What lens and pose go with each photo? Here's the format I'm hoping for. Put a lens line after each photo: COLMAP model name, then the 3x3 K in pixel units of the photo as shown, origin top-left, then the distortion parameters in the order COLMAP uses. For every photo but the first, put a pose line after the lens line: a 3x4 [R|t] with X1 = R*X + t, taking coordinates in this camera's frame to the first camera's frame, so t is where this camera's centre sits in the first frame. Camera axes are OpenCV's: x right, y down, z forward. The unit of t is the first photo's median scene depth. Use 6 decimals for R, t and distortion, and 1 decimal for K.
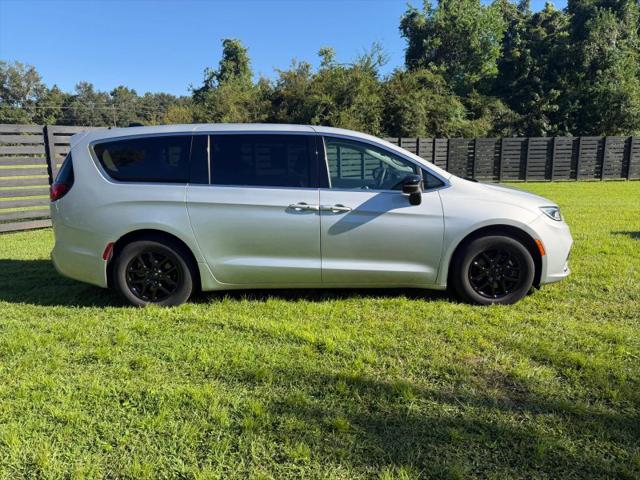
lens RADIAL K [[447.9, 0, 320.0], [0, 447.9, 240.0], [0, 0, 1]] dist [0.042748, -0.048659]
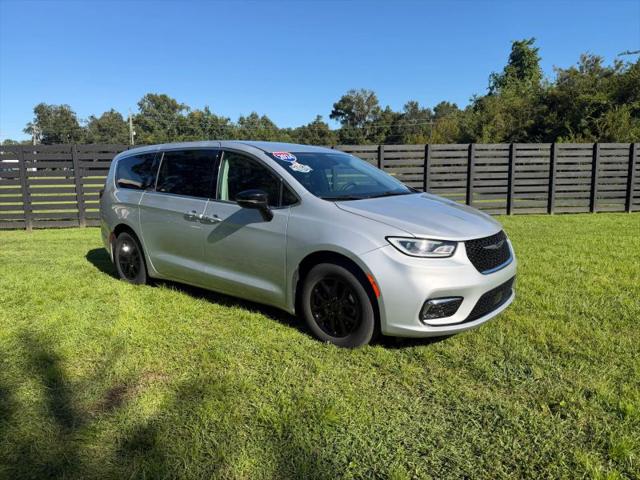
lens RADIAL K [[437.2, 0, 320.7], [0, 437.2, 262.9], [0, 0, 1]] dist [0.038523, -0.060339]
pose [[0.779209, 0.131290, -0.612859, 0.337960], [-0.112453, 0.991233, 0.069370, -0.025488], [0.616593, 0.014865, 0.787141, 0.126495]]
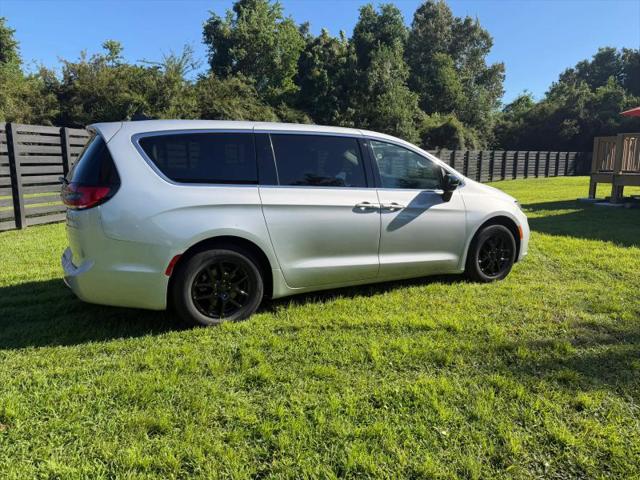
lens RADIAL K [[447.9, 0, 320.0], [0, 447.9, 240.0], [0, 0, 1]] dist [0.042748, -0.048659]
pose [[0.884010, -0.063195, 0.463177, -0.235009], [0.070482, 0.997512, 0.001579, -0.001635], [-0.462124, 0.031250, 0.886265, 0.047570]]
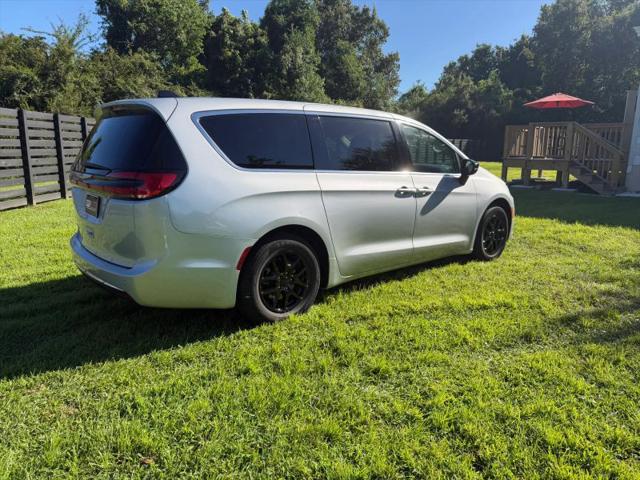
lens RADIAL K [[447.9, 0, 320.0], [0, 447.9, 240.0], [0, 0, 1]] dist [0.042748, -0.048659]
pose [[0.755158, -0.111199, 0.646042, -0.330575], [0.101739, 0.993447, 0.052072, -0.012808], [-0.647599, 0.026405, 0.761523, 0.126126]]
